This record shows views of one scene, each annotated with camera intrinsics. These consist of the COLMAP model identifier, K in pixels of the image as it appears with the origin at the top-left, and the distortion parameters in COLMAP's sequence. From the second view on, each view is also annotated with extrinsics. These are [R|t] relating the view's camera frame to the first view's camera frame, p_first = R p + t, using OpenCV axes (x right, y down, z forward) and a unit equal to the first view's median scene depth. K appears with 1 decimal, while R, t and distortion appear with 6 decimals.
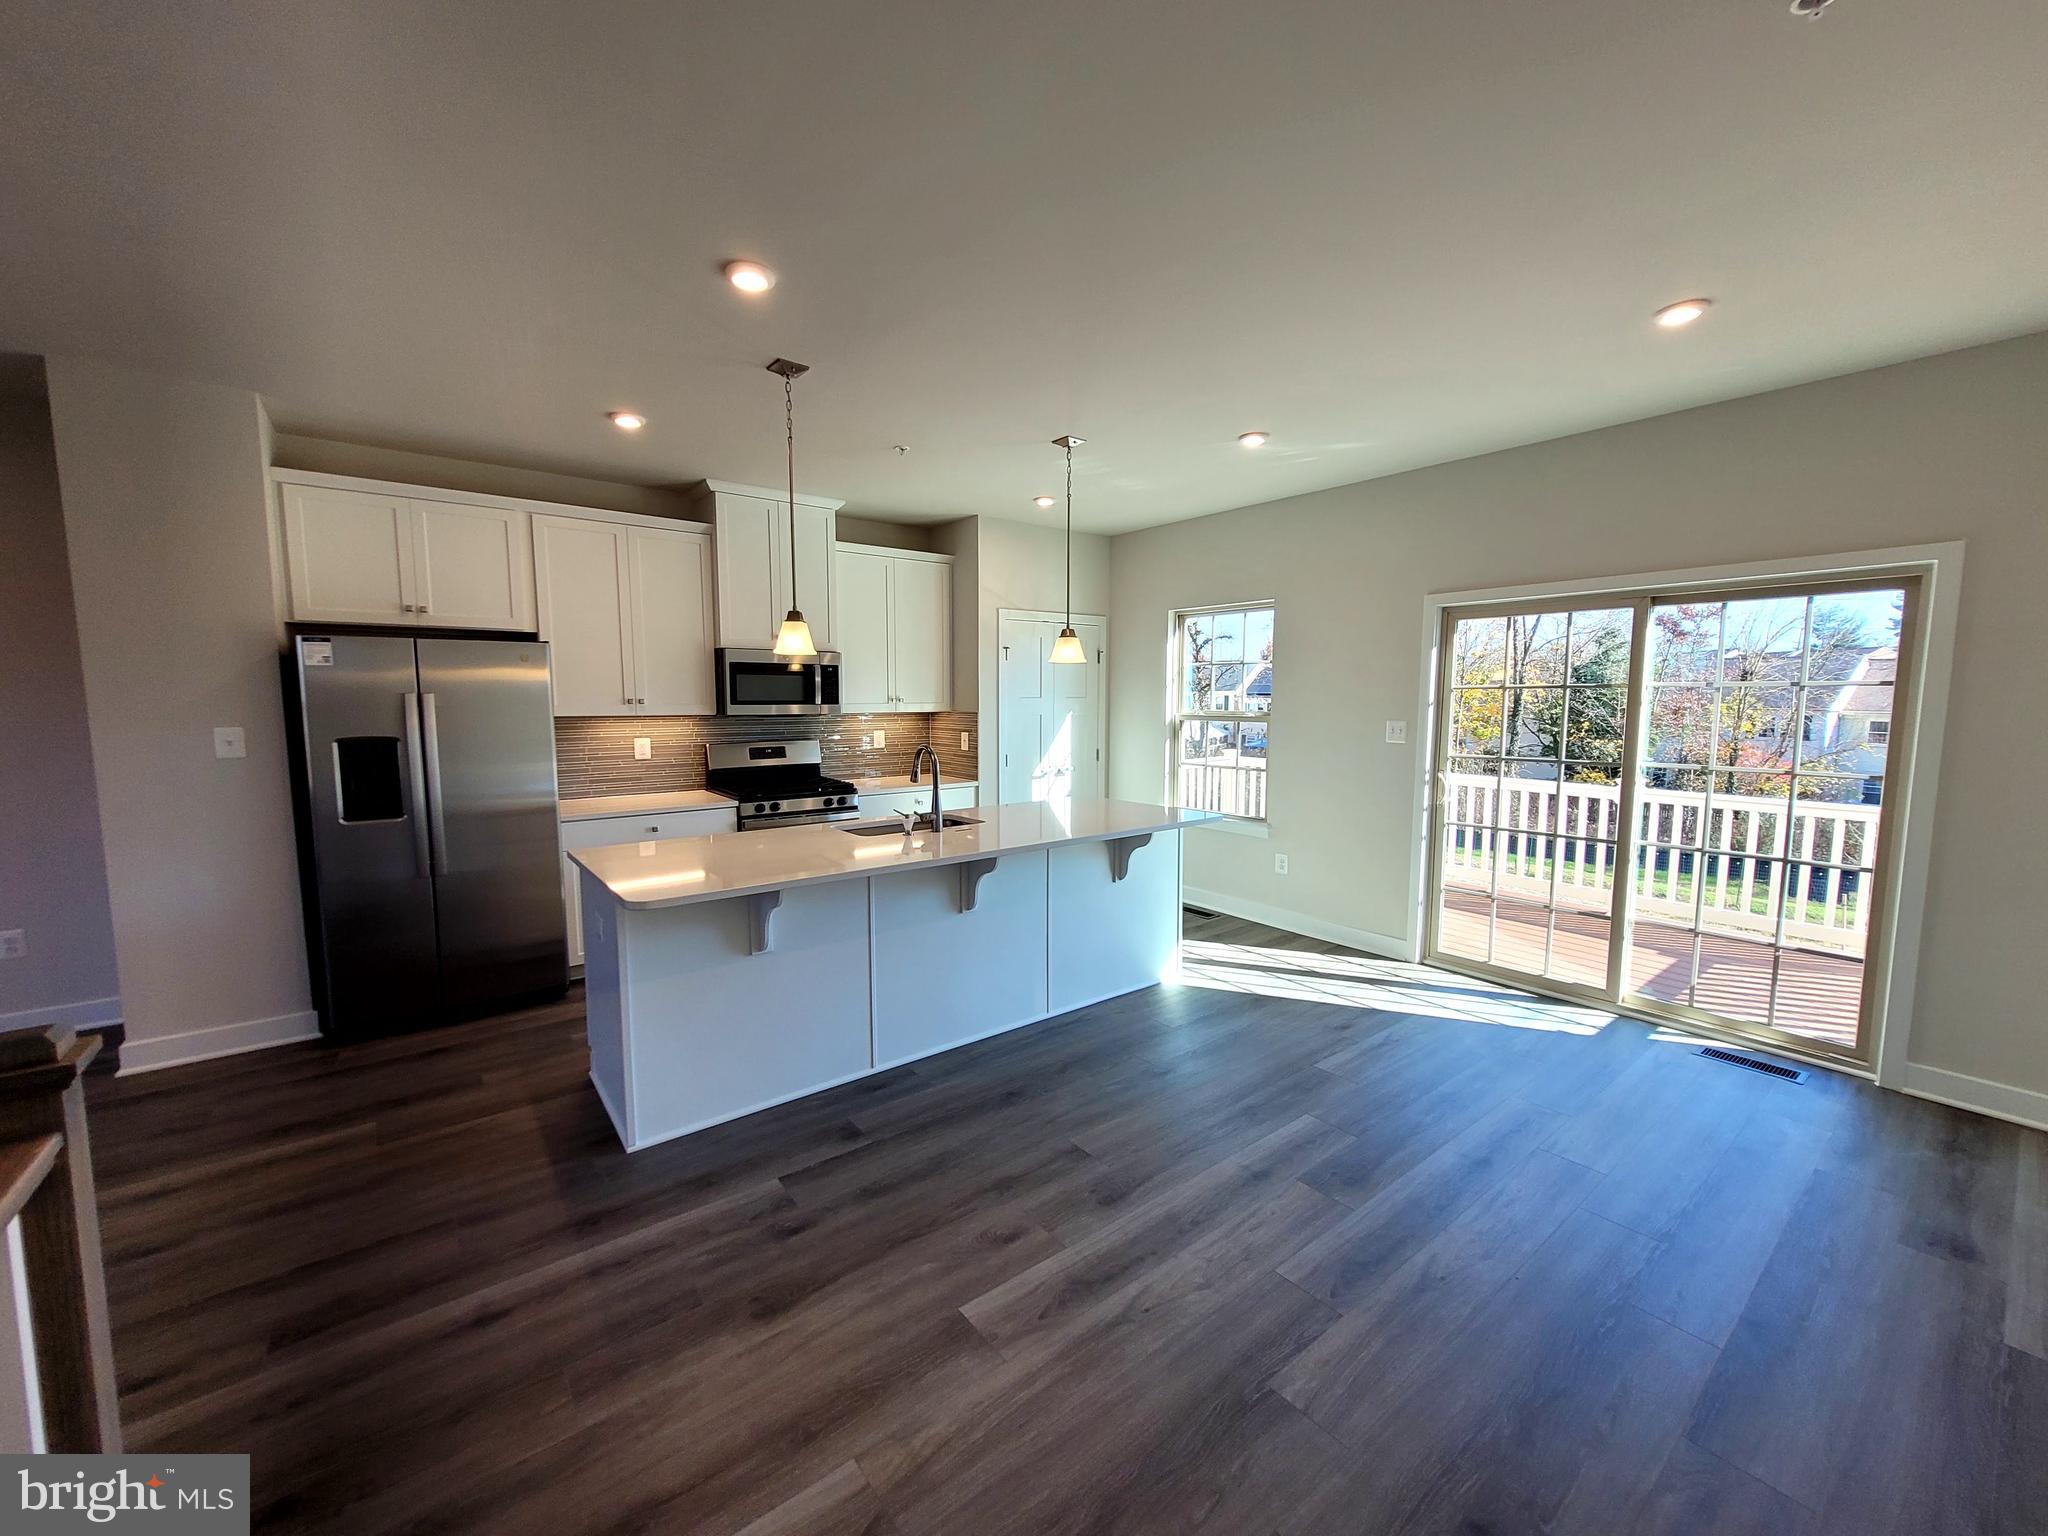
lens RADIAL K [[802.3, 0, 1013.4], [0, 802.3, 780.0], [0, 0, 1]] dist [0.007328, -0.002525]
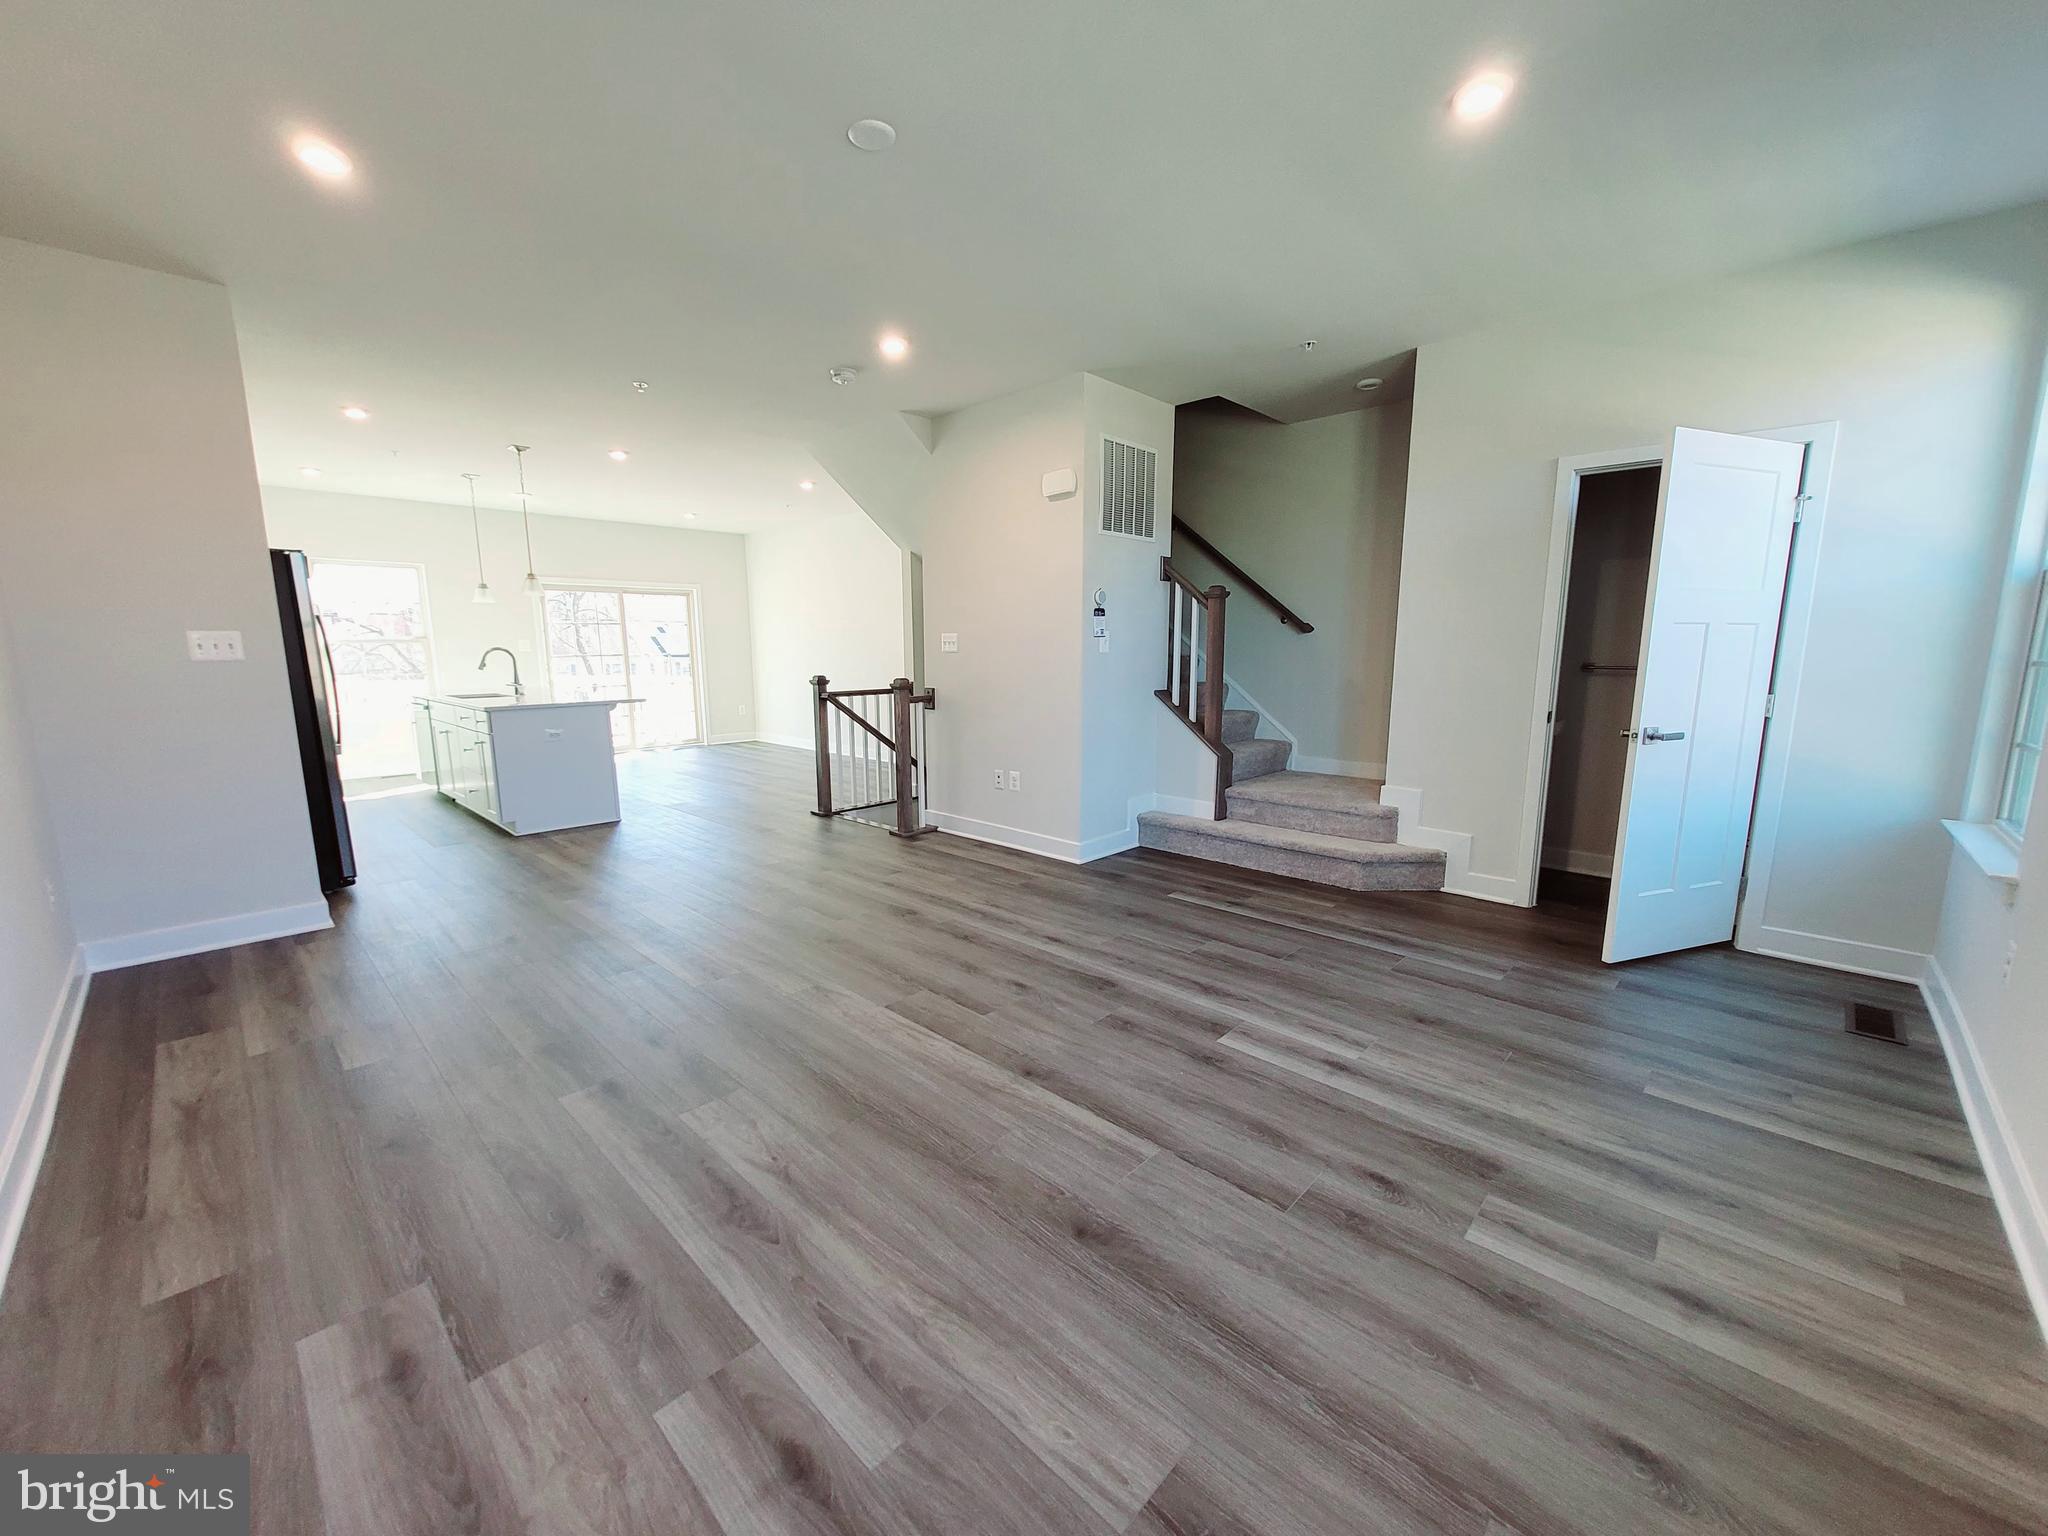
lens RADIAL K [[802.3, 0, 1015.8], [0, 802.3, 766.6], [0, 0, 1]] dist [0.007328, -0.002525]
pose [[-0.131977, -0.150178, 0.979810, -1.776311], [0.108663, 0.980308, 0.164891, 0.040364], [-0.985279, 0.128231, -0.113060, 0.084601]]
